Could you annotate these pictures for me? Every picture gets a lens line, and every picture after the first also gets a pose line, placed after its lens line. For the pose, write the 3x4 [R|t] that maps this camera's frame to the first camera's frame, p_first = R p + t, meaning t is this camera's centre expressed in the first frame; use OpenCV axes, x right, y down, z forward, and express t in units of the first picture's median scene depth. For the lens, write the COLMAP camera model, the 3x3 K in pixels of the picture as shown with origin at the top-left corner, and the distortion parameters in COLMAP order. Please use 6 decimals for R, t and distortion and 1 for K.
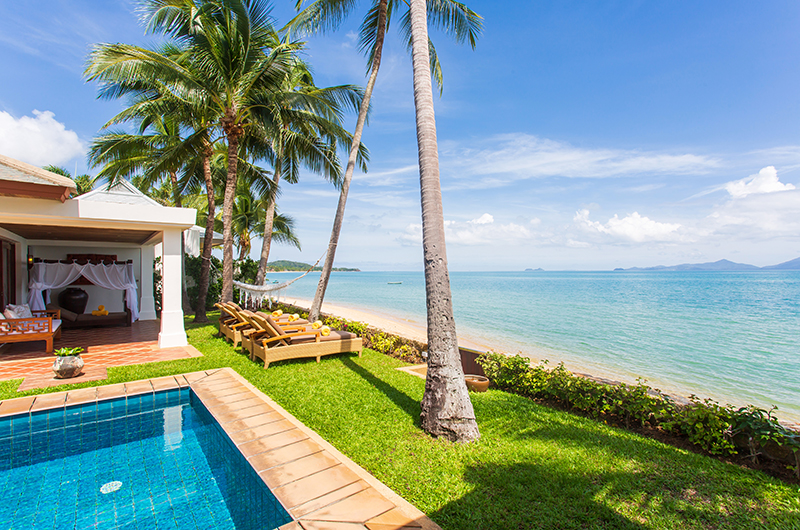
lens RADIAL K [[372.1, 0, 403.2], [0, 372.1, 270.9], [0, 0, 1]] dist [-0.017155, -0.000418]
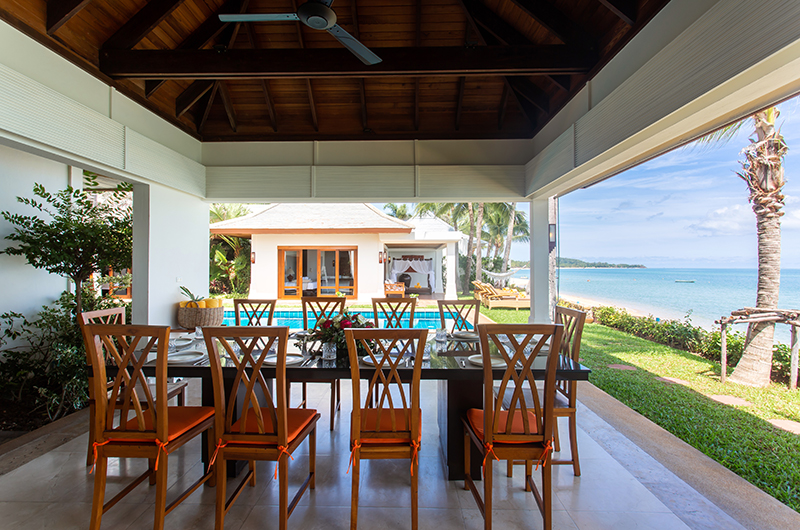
lens RADIAL K [[372.1, 0, 400.7], [0, 372.1, 265.3], [0, 0, 1]] dist [-0.017155, -0.000418]
pose [[0.764044, -0.003867, -0.645153, 0.303399], [-0.000052, 0.999982, -0.006054, 0.015900], [0.645164, 0.004659, 0.764030, -0.461707]]
